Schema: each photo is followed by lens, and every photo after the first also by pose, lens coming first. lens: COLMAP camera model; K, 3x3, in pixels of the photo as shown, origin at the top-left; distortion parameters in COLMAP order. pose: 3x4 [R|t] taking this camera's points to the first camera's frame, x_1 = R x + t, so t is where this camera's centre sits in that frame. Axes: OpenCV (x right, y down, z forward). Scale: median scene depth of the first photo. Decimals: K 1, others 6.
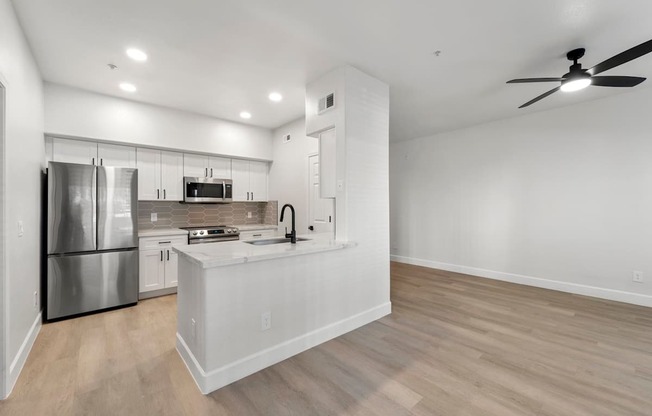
lens RADIAL K [[264.0, 0, 324.9], [0, 264.0, 210.1], [0, 0, 1]] dist [-0.001003, -0.000179]
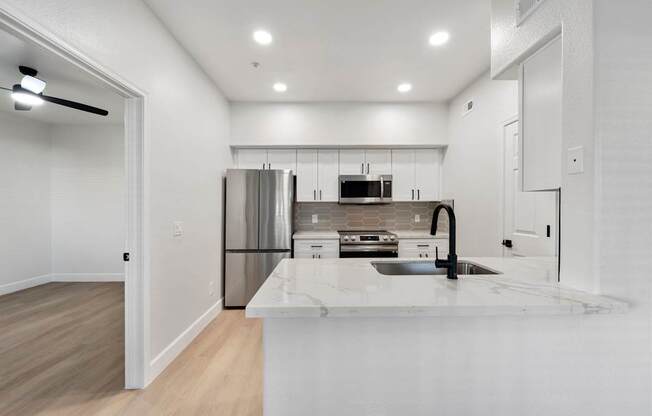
lens RADIAL K [[264.0, 0, 324.9], [0, 264.0, 210.1], [0, 0, 1]] dist [-0.001003, -0.000179]
pose [[0.766722, 0.004830, -0.641961, 0.013895], [-0.006697, 0.999977, -0.000474, -0.005317], [0.641944, 0.004663, 0.766737, 0.277200]]
